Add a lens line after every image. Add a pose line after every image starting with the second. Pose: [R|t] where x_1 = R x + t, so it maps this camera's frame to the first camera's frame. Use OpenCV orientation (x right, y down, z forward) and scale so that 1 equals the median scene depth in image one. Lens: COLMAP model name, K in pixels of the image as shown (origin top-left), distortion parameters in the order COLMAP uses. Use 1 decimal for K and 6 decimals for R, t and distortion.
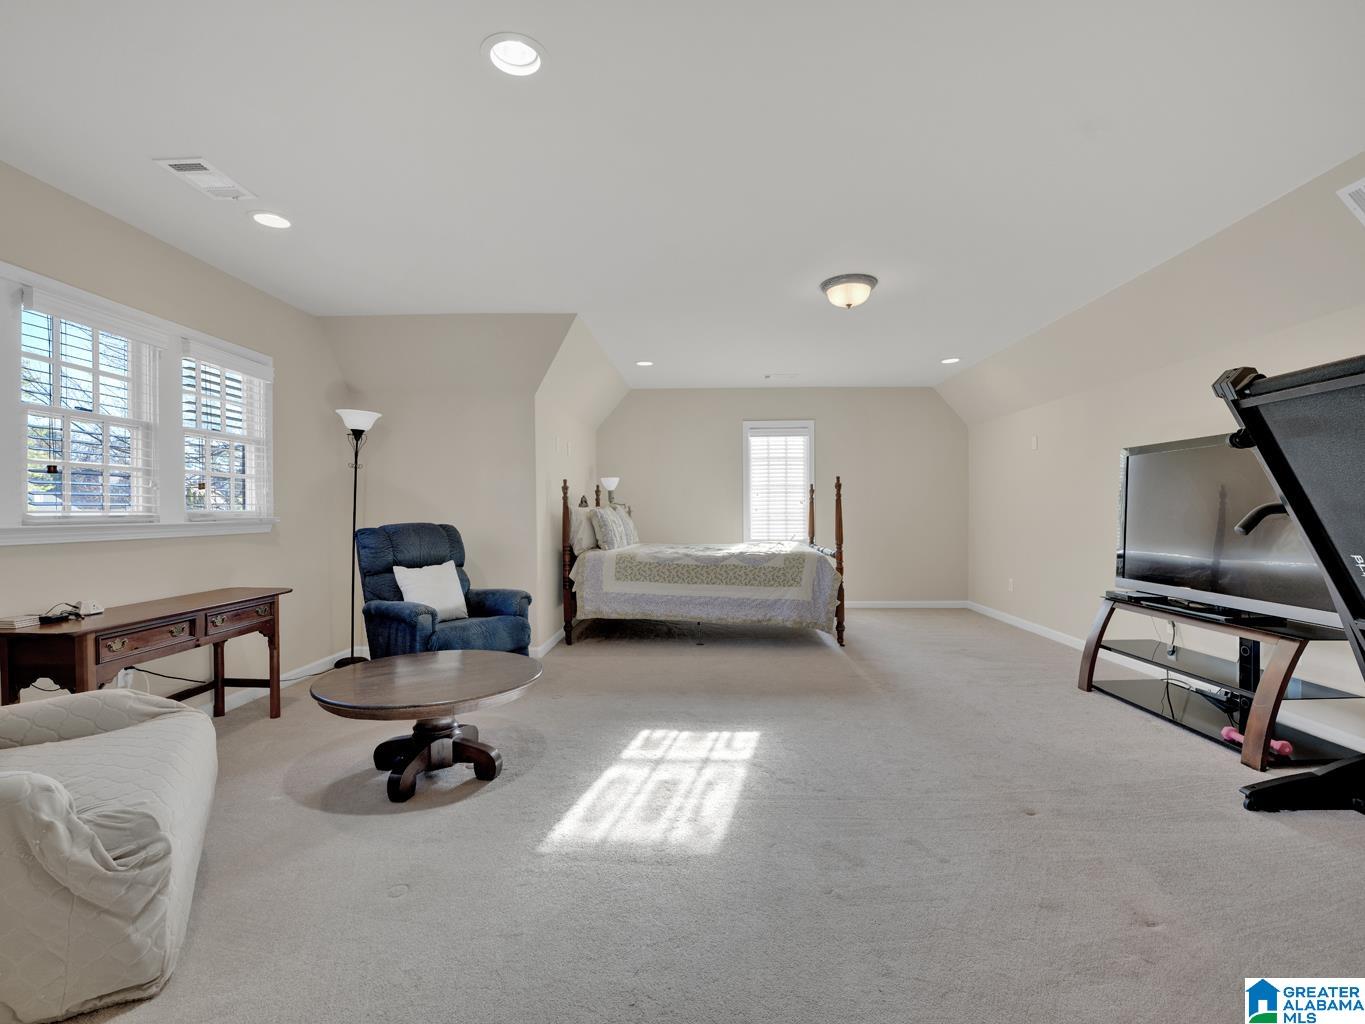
lens RADIAL K [[614.3, 0, 678.7], [0, 614.3, 512.6], [0, 0, 1]] dist [-0.022537, 0.000073]
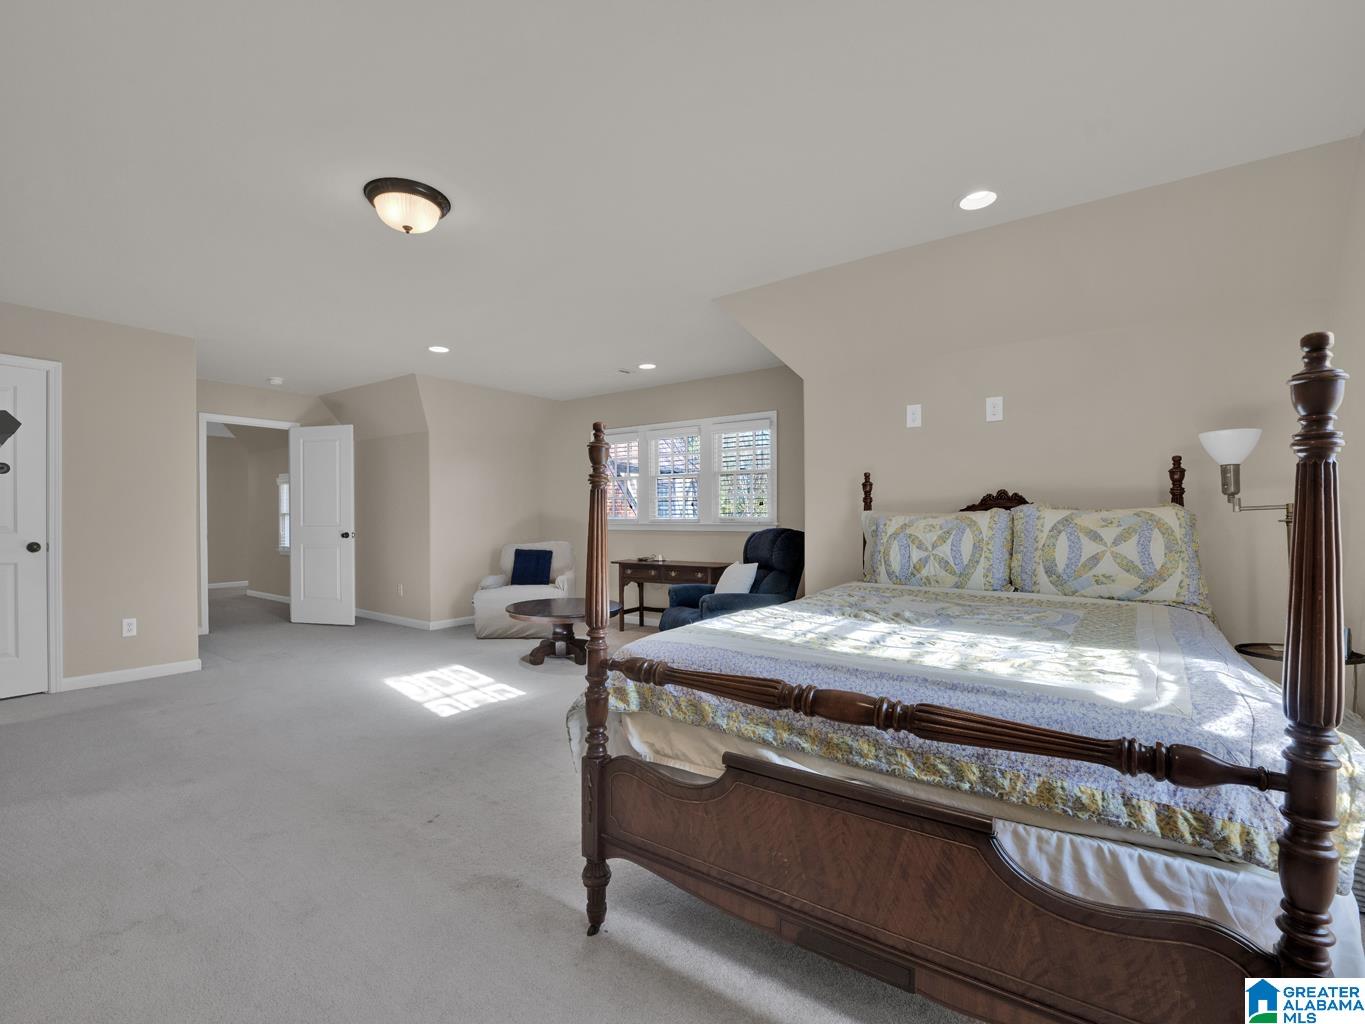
lens RADIAL K [[614.3, 0, 679.2], [0, 614.3, 517.7], [0, 0, 1]] dist [-0.022537, 0.000073]
pose [[-0.542241, 0.007763, -0.840187, 0.878778], [0.003789, 0.999970, 0.006794, -0.016199], [0.840215, 0.000500, -0.542254, 2.066627]]
